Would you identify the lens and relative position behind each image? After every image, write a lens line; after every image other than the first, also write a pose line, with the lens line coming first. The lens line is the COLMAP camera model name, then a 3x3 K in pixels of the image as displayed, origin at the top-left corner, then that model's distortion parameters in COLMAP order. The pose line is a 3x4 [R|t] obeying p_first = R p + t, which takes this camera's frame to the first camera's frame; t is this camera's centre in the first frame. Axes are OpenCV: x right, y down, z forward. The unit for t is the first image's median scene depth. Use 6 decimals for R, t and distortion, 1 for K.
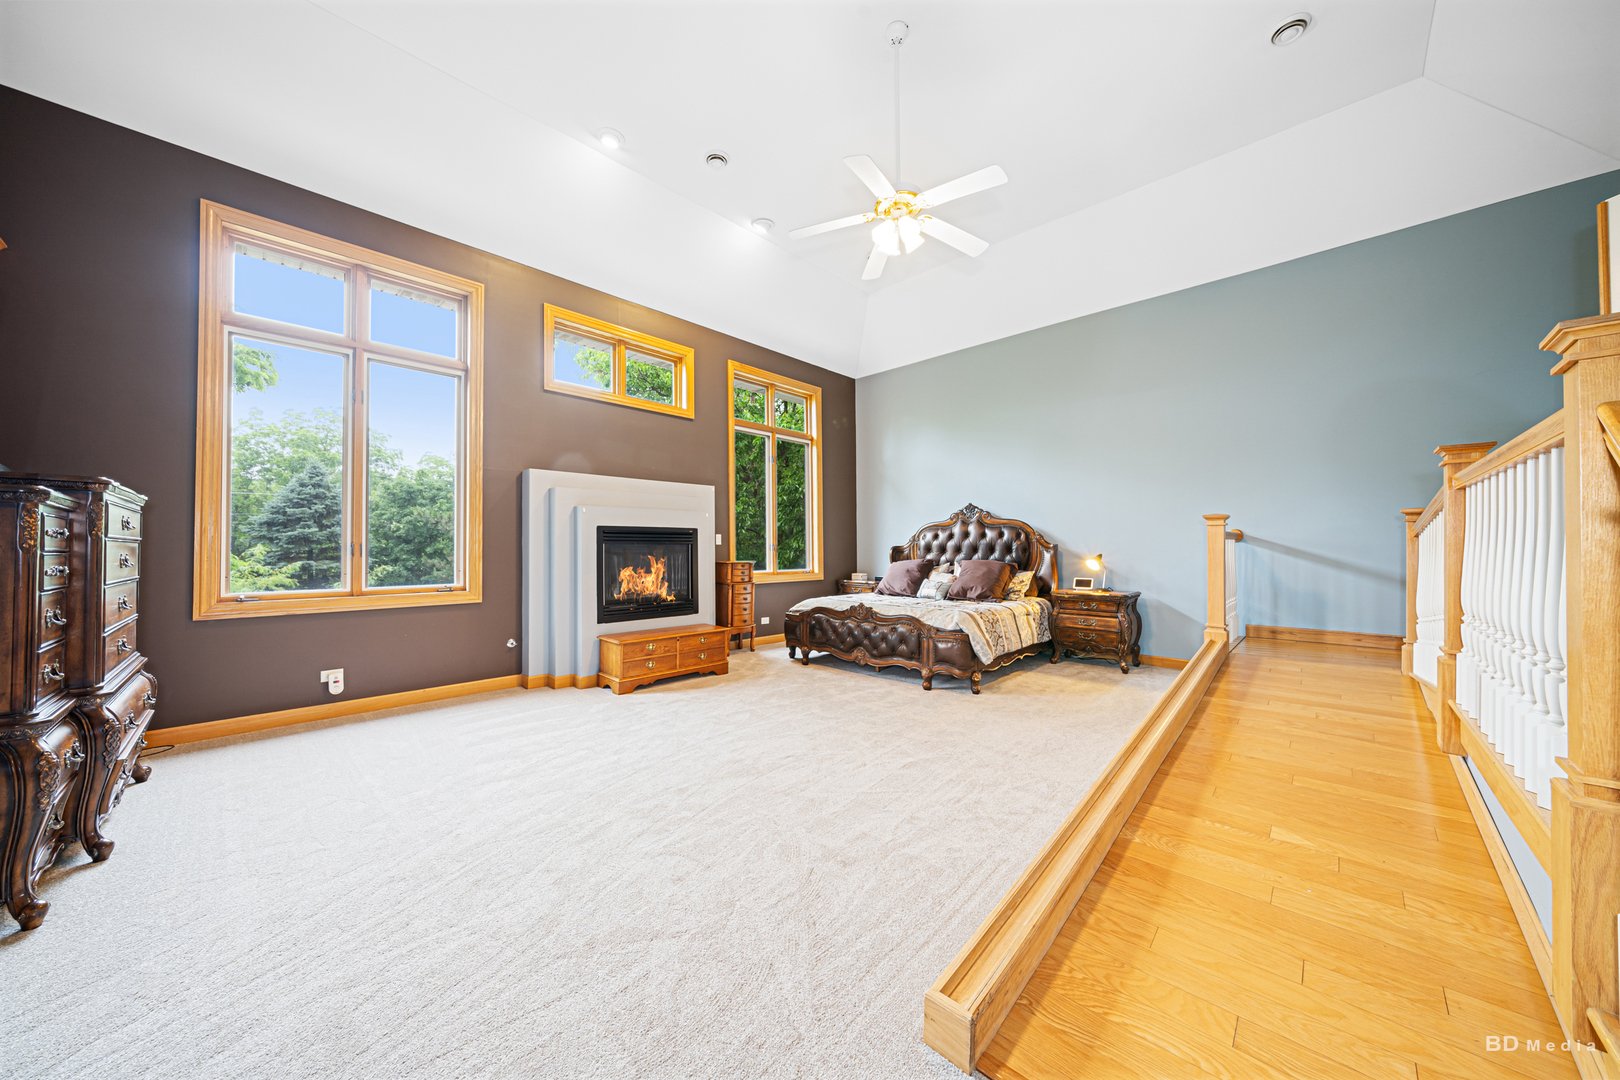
lens RADIAL K [[554.6, 0, 805.4], [0, 554.6, 543.0], [0, 0, 1]] dist [-0.008693, 0.000265]
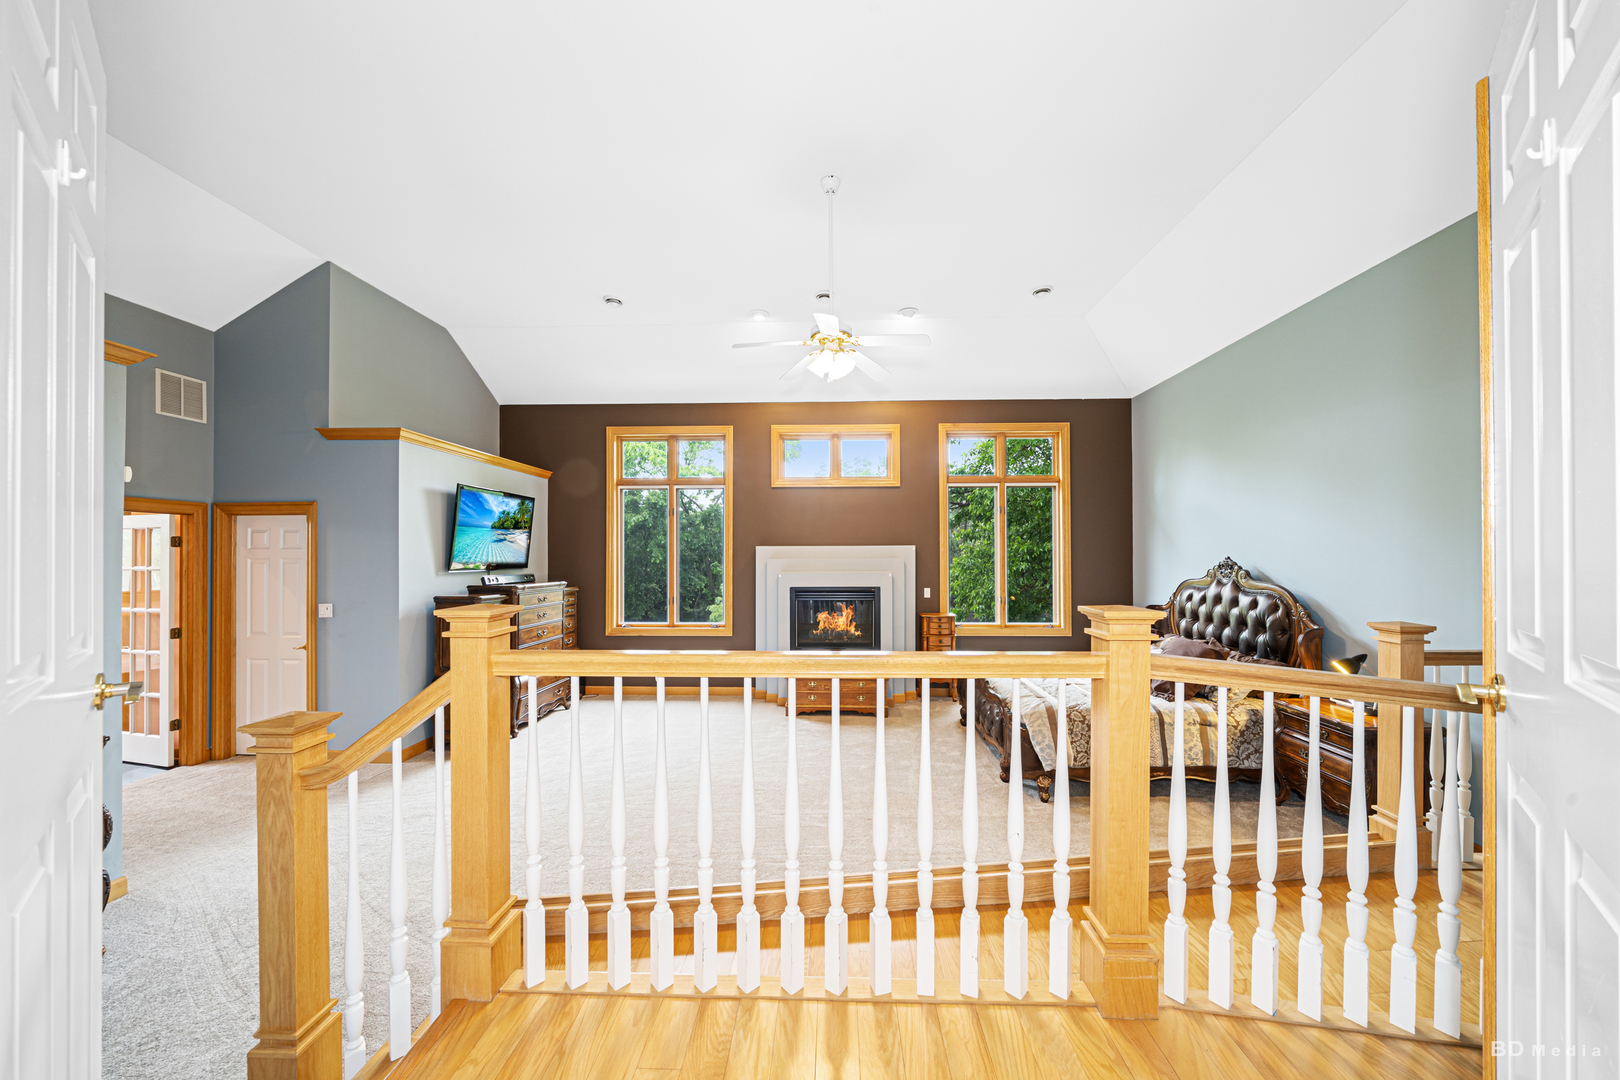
lens RADIAL K [[554.6, 0, 817.7], [0, 554.6, 550.7], [0, 0, 1]] dist [-0.008693, 0.000265]
pose [[0.674483, -0.008421, -0.738242, 0.505230], [0.005138, 0.999964, -0.006712, -0.083419], [0.738272, 0.000734, 0.674503, 0.106945]]
